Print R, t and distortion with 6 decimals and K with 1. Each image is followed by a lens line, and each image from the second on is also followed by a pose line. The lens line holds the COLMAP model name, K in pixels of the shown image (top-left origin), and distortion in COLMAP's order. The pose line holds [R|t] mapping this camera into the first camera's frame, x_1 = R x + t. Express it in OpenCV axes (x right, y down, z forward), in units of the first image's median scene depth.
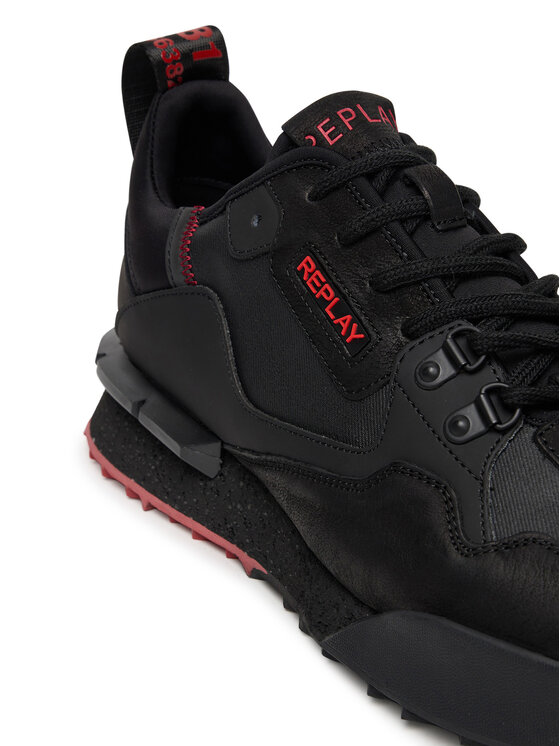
lens RADIAL K [[1775.5, 0, 280.0], [0, 1775.5, 373.0], [0, 0, 1]] dist [-0.063657, 0.021026]
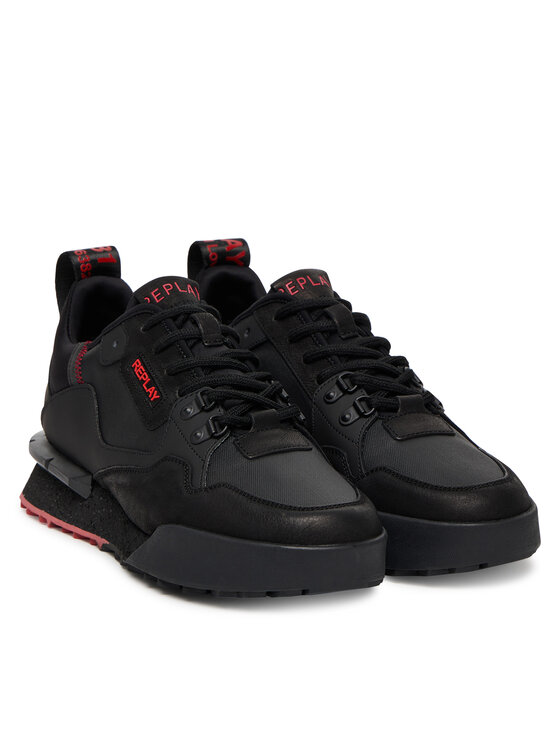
lens RADIAL K [[2112.0, 0, 280.0], [0, 2112.0, 373.0], [0, 0, 1]] dist [-0.060870, -0.322138]
pose [[0.998278, 0.048942, -0.032332, 0.229648], [-0.053869, 0.983066, -0.175157, 0.316810], [0.023212, 0.176597, 0.984009, -1.120479]]
